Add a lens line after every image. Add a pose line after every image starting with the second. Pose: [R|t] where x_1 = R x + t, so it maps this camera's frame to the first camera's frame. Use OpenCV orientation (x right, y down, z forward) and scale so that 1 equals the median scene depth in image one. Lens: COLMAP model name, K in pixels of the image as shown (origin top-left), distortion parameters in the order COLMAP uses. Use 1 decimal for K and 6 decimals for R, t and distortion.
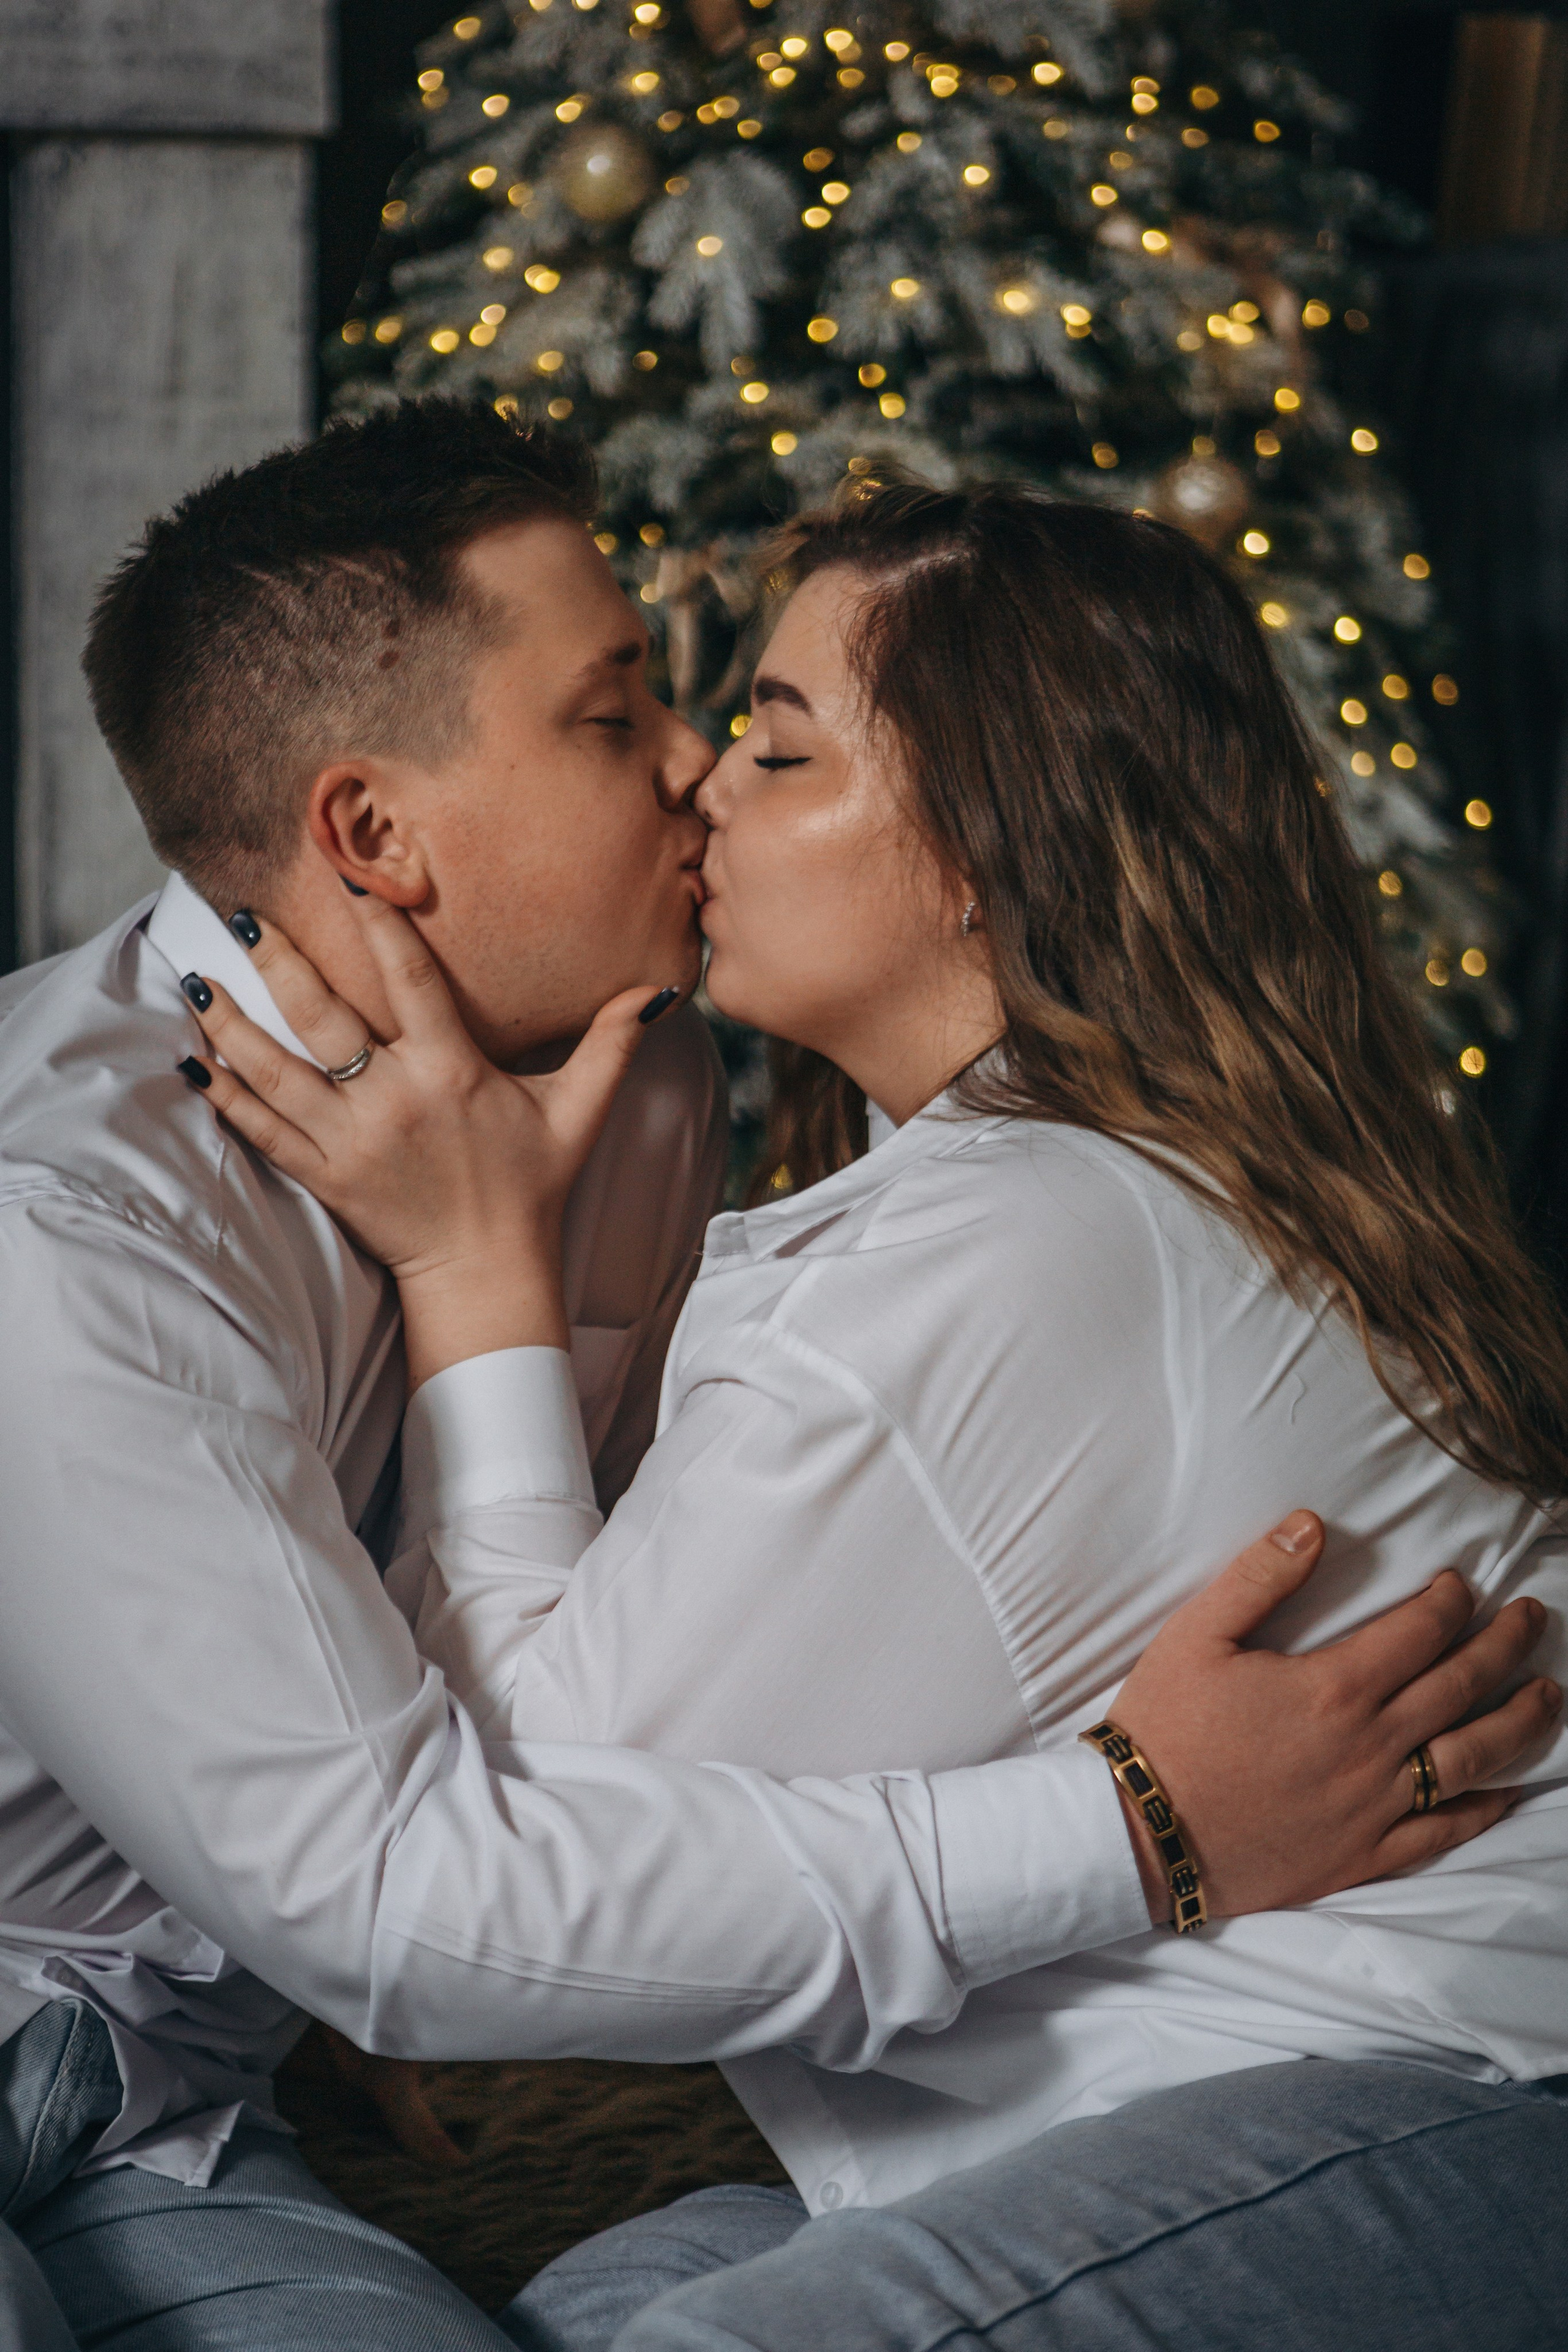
lens RADIAL K [[4540.9, 0, 784.0], [0, 4540.9, 1176.0], [0, 0, 1]] dist [-0.045760, -0.257089]
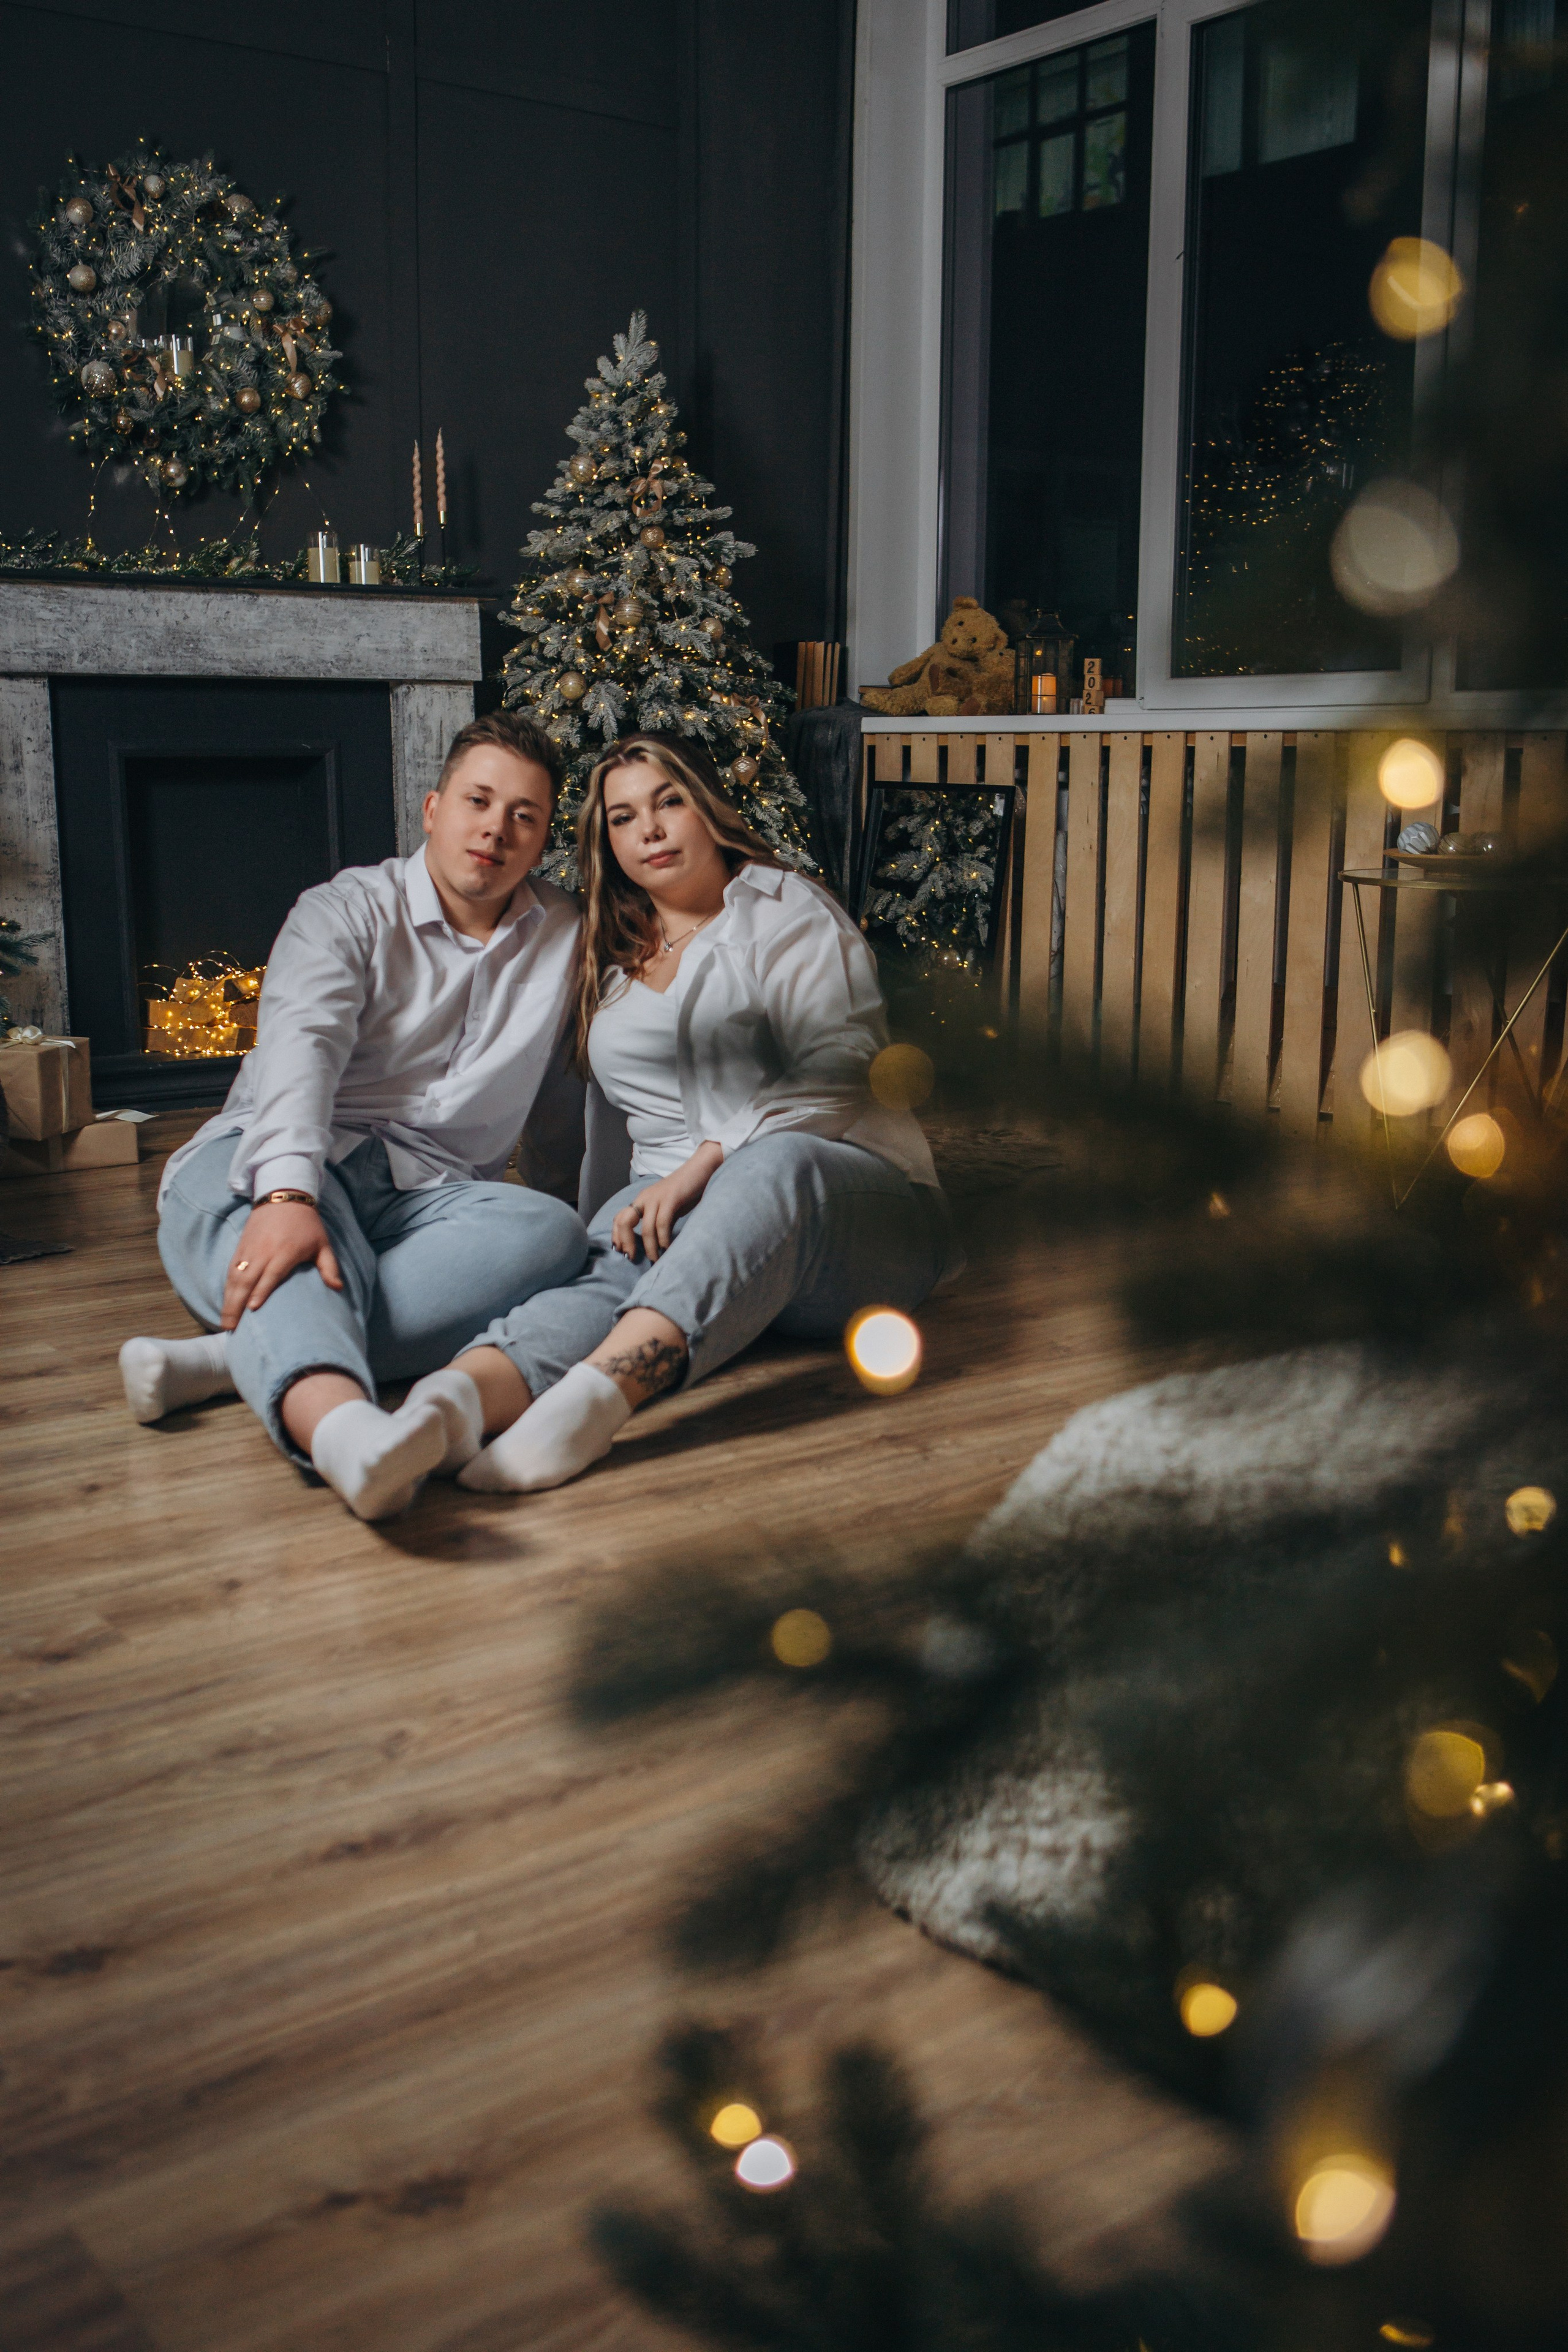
lens RADIAL K [[2347.8, 0, 784.0], [0, 2347.8, 1176.0], [0, 0, 1]] dist [0.004722, 0.002937]
pose [[0.986356, -0.064275, 0.151557, -0.178105], [0.071783, 0.996423, -0.044598, 0.255667], [-0.148149, 0.054869, 0.987442, -0.825418]]
